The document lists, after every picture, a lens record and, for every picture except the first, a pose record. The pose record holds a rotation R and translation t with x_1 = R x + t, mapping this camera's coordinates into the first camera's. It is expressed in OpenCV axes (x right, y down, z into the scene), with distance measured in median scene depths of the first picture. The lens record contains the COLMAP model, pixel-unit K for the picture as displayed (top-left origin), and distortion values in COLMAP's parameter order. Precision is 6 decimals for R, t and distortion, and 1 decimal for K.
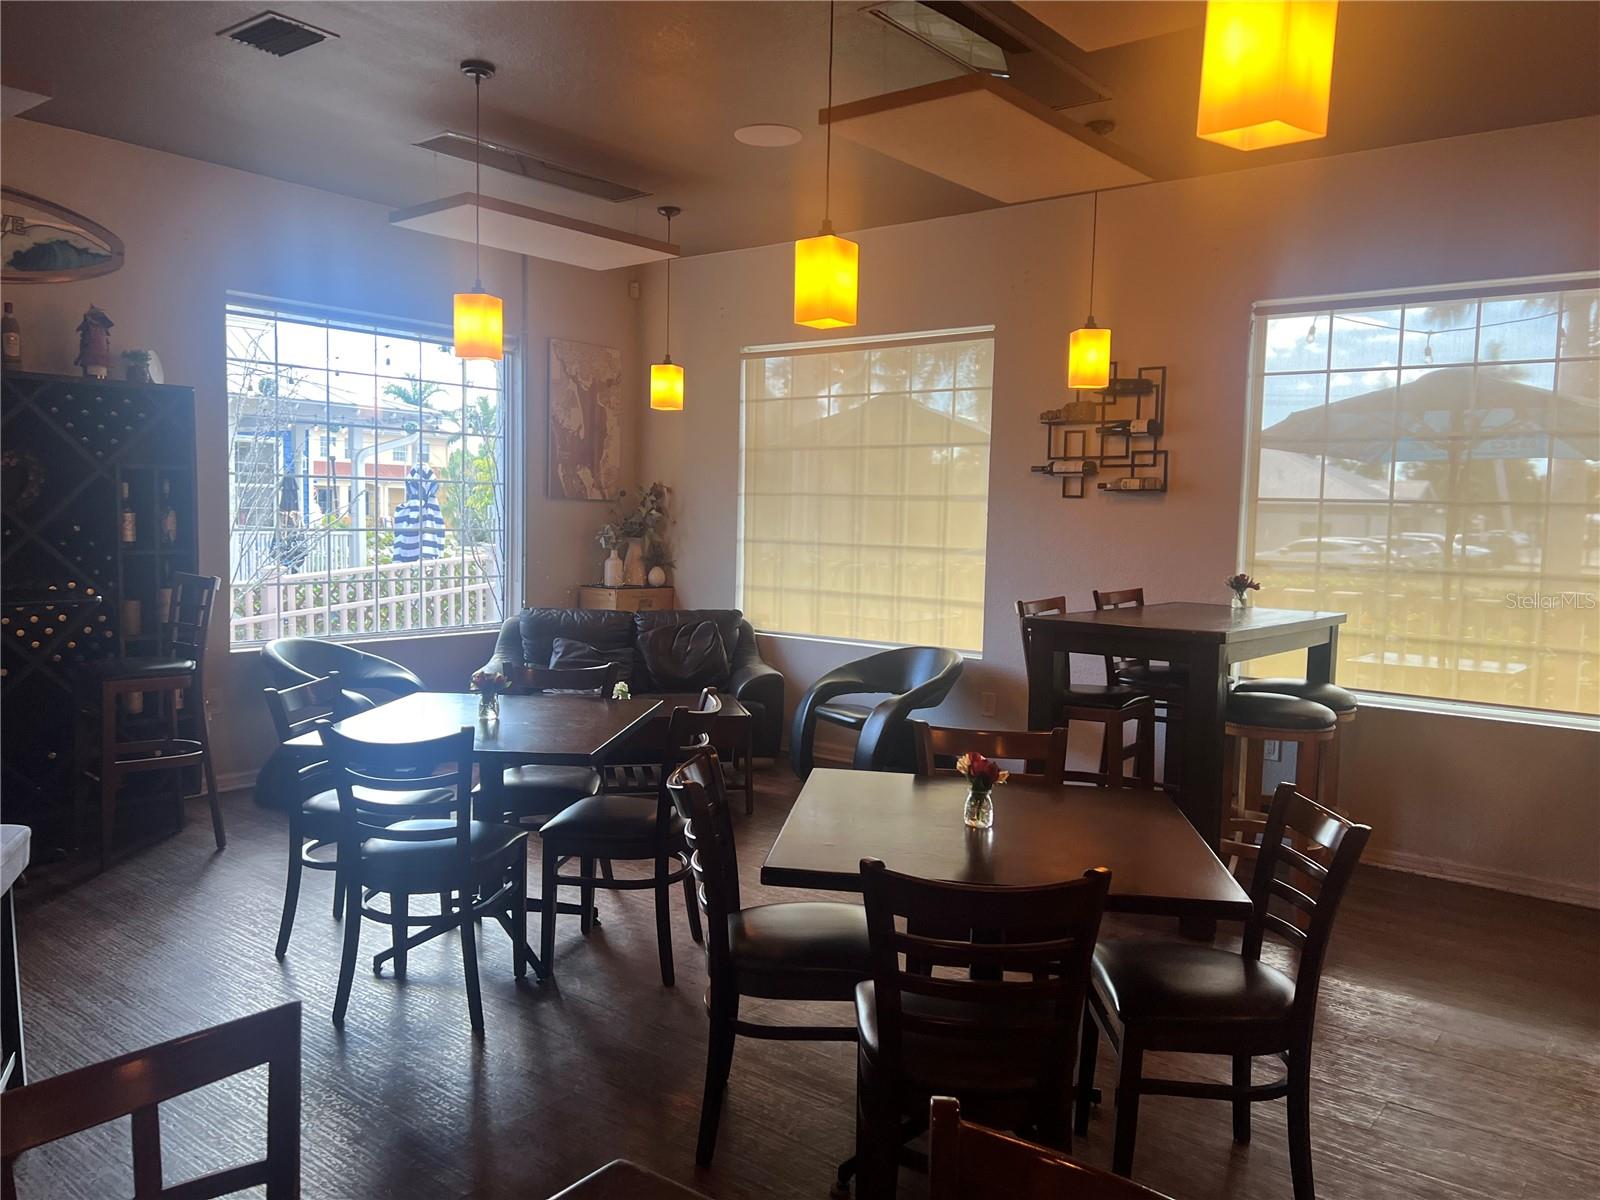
lens RADIAL K [[1189.0, 0, 806.8], [0, 1189.0, 610.5], [0, 0, 1]] dist [0.088151, -0.120612]
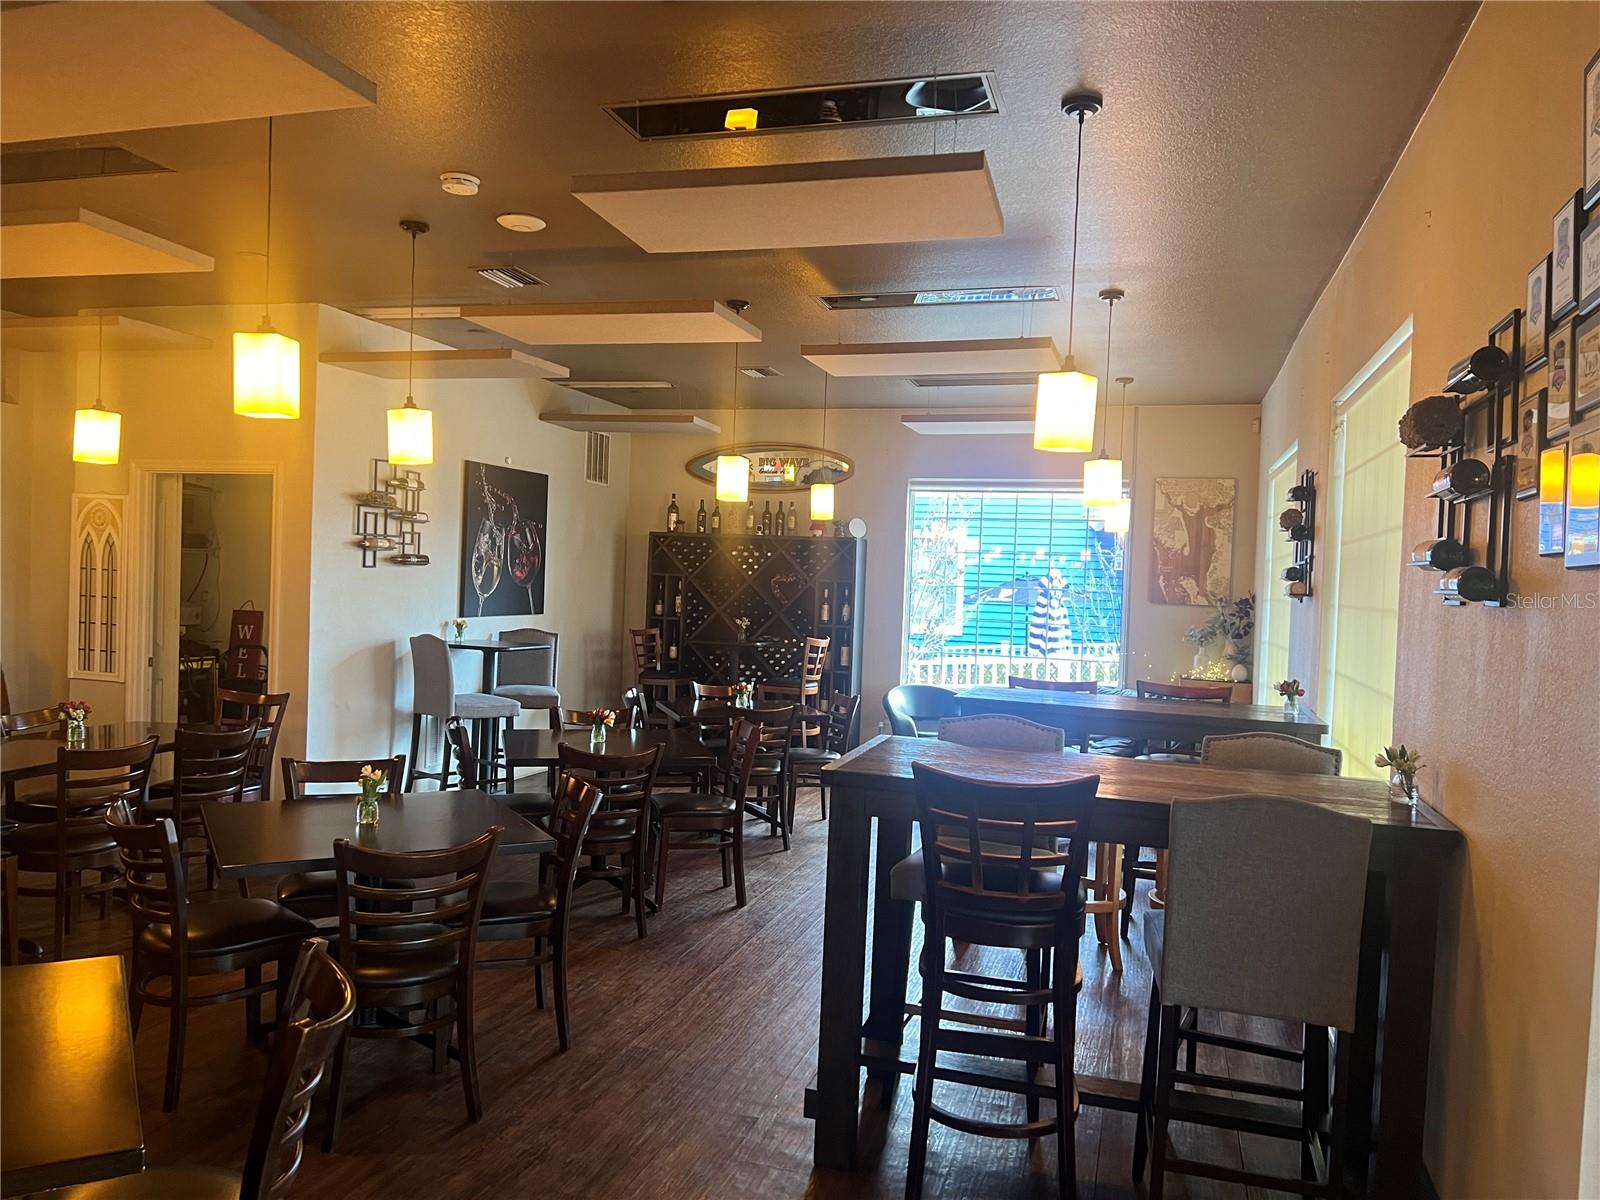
lens RADIAL K [[1189.0, 0, 806.8], [0, 1189.0, 610.5], [0, 0, 1]] dist [0.088151, -0.120612]
pose [[0.380061, 0.010326, -0.924904, 0.809798], [-0.106918, 0.993725, -0.032841, -0.005537], [0.918761, 0.111371, 0.378780, 0.186437]]
